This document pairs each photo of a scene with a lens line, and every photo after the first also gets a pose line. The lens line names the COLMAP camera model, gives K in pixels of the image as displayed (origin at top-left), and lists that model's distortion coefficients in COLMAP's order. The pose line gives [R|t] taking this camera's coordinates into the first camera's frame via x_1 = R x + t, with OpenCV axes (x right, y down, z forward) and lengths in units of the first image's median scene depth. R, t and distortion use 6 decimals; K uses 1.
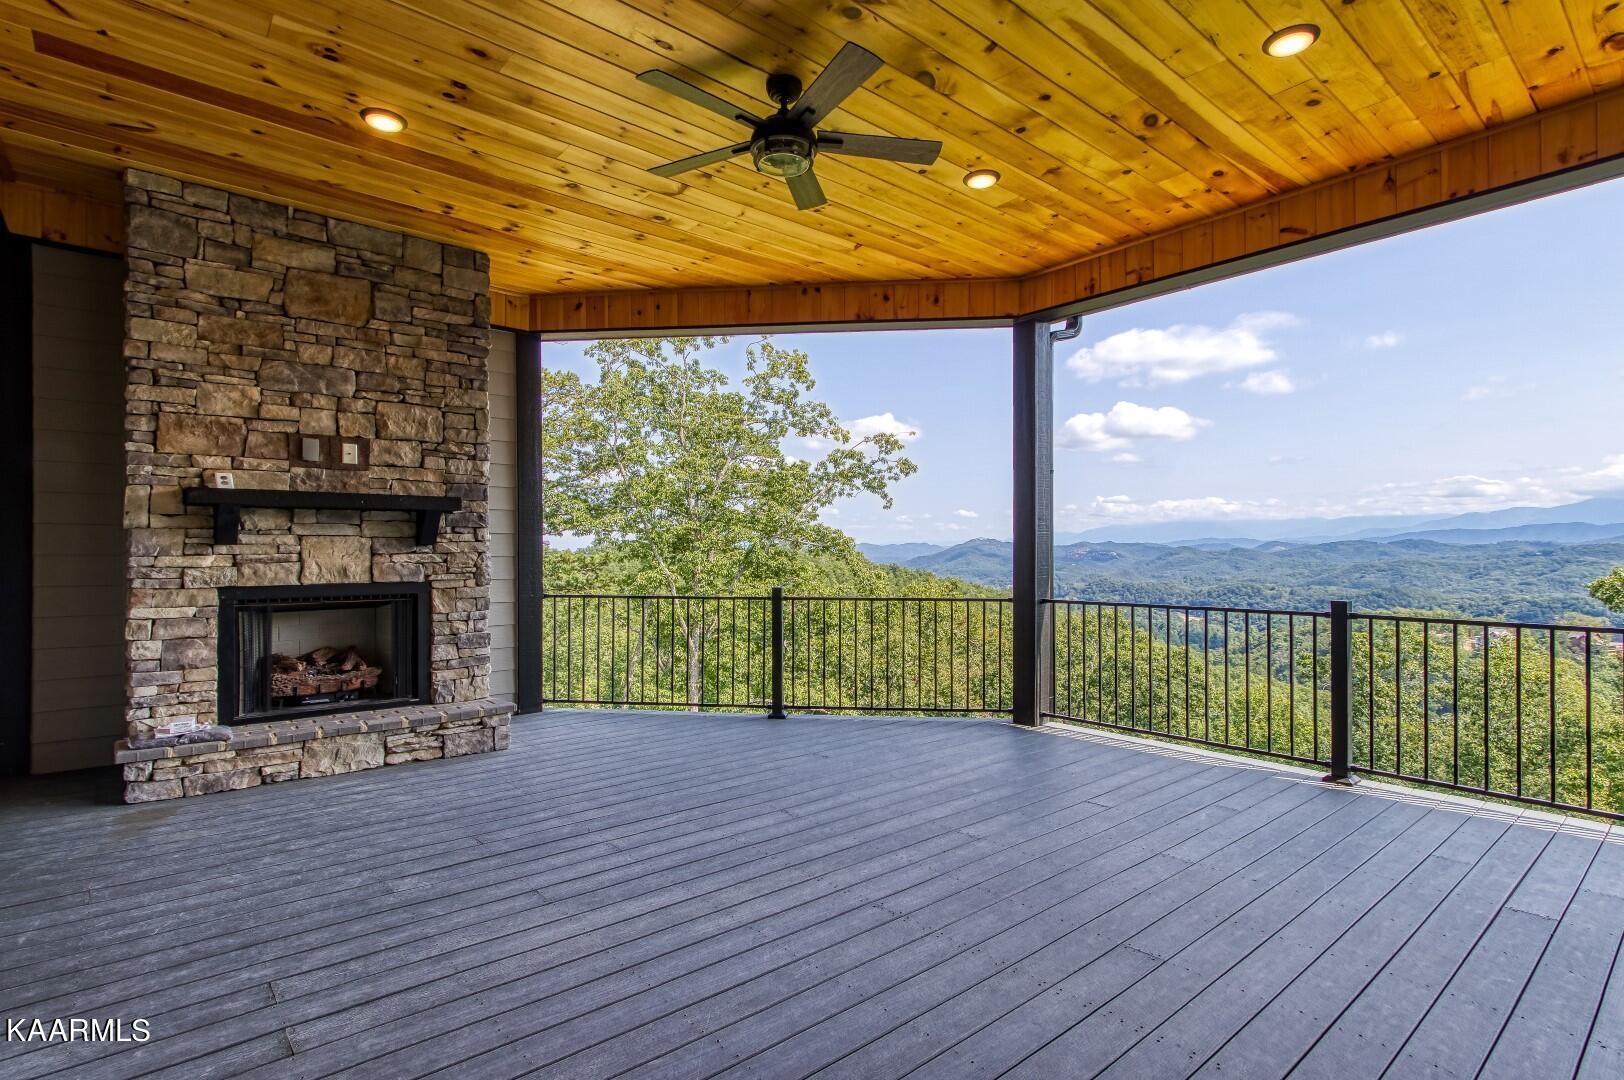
lens RADIAL K [[793.1, 0, 804.1], [0, 793.1, 547.6], [0, 0, 1]] dist [0.000504, 0.002539]
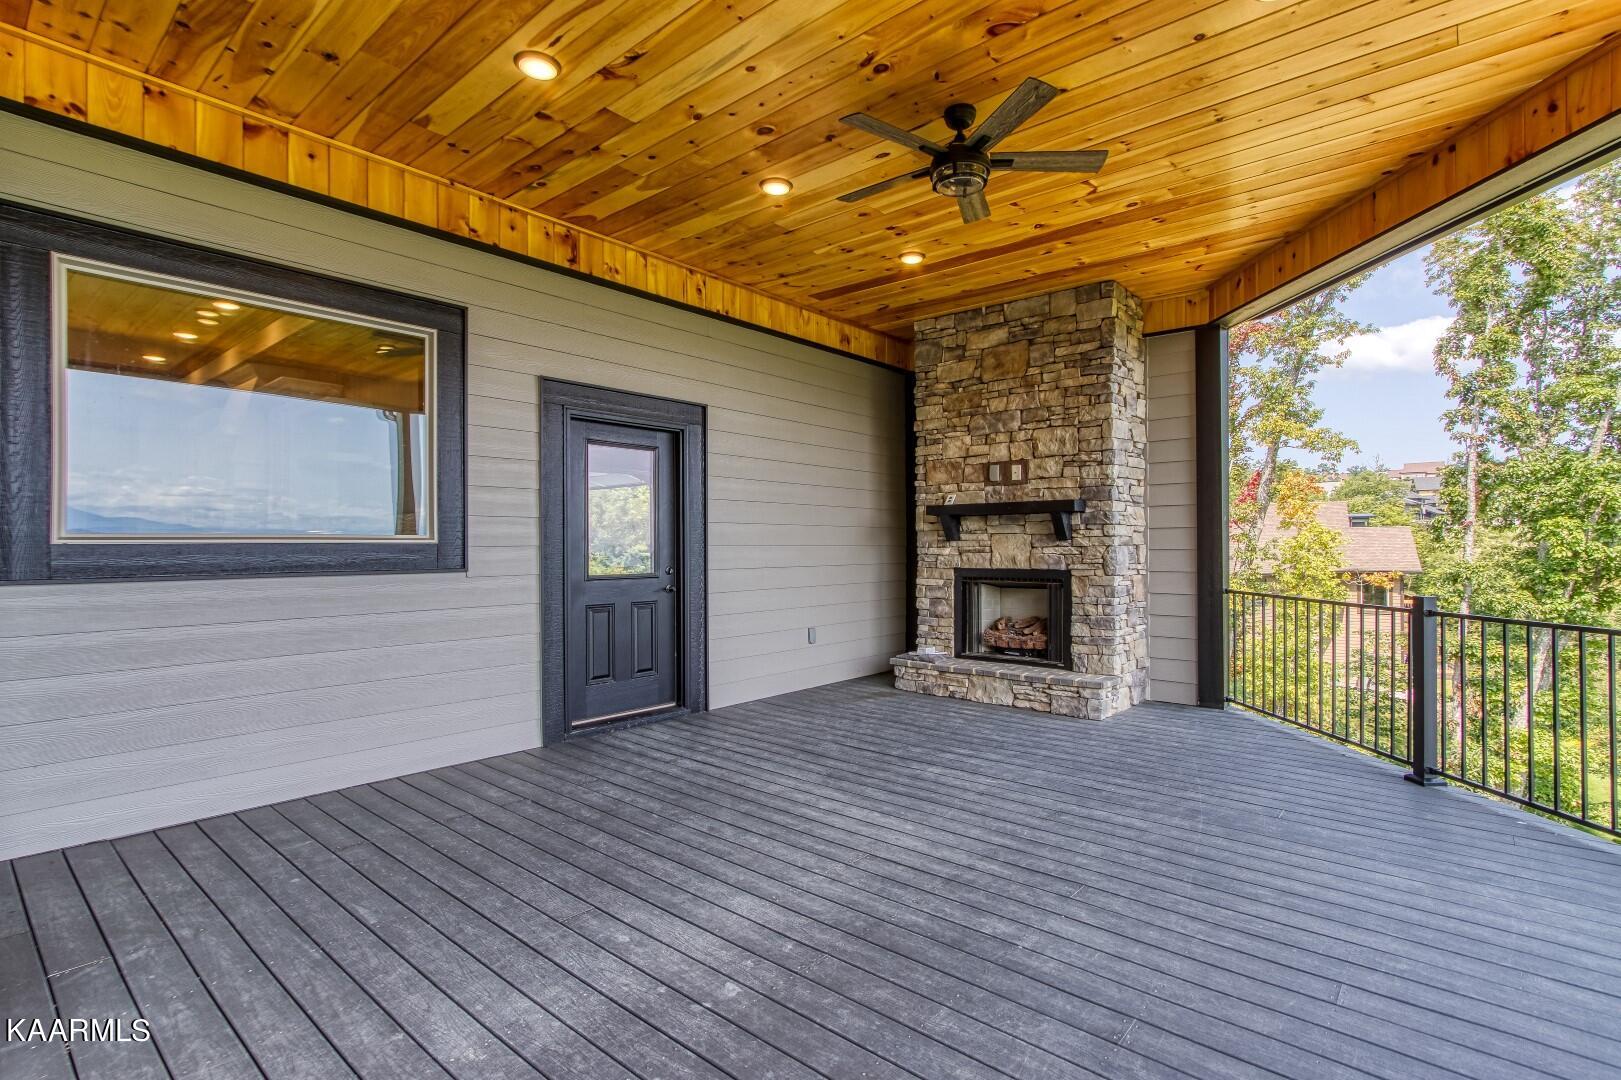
lens RADIAL K [[791.7, 0, 798.1], [0, 791.7, 543.1], [0, 0, 1]] dist [0.000504, 0.002539]
pose [[0.147825, -0.002753, -0.989010, 0.733710], [0.004295, 0.999988, -0.002142, 0.002978], [0.989004, -0.003931, 0.147836, 0.452338]]
